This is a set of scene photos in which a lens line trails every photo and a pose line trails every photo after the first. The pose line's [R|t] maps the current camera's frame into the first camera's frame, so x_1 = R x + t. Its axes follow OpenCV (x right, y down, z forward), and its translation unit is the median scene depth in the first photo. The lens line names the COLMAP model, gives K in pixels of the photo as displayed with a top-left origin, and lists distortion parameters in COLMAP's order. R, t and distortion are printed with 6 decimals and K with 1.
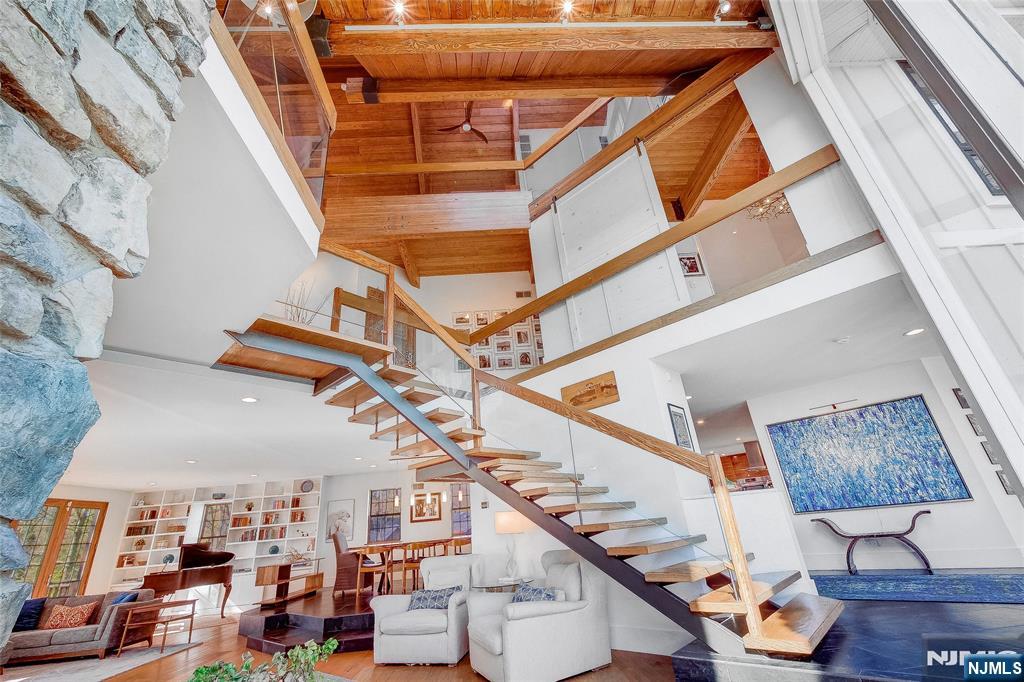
lens RADIAL K [[428.4, 0, 504.7], [0, 428.4, 344.7], [0, 0, 1]] dist [-0.001963, -0.000141]
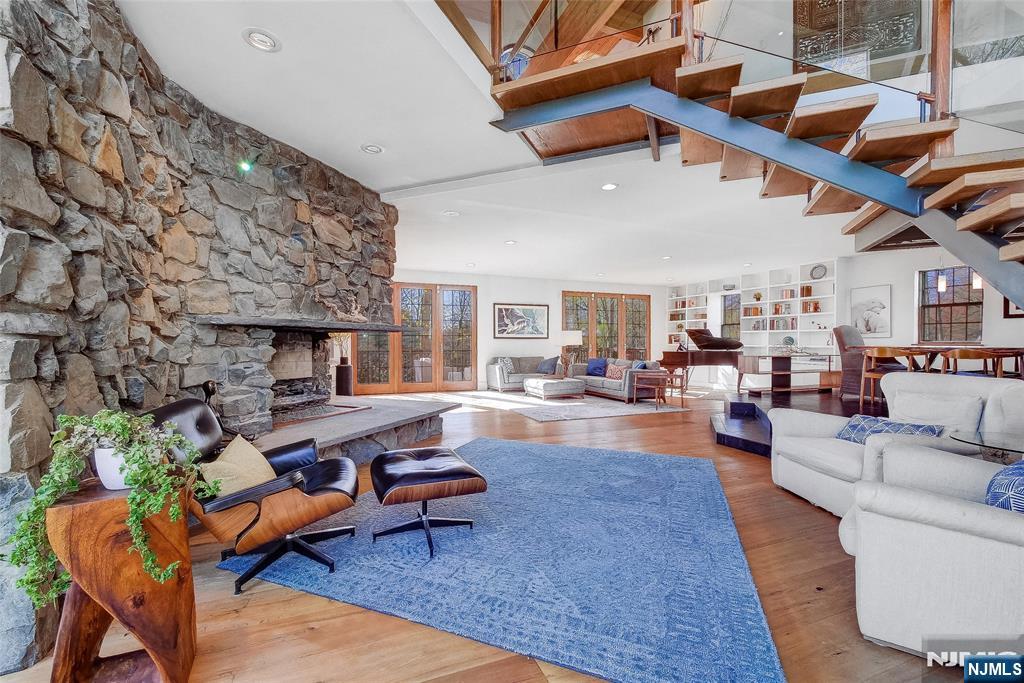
lens RADIAL K [[428.4, 0, 504.7], [0, 428.4, 345.2], [0, 0, 1]] dist [-0.001963, -0.000141]
pose [[0.340161, 0.090816, -0.935972, 0.109112], [0.344986, 0.913874, 0.214051, 0.083217], [0.874800, -0.395709, 0.279534, 0.209690]]
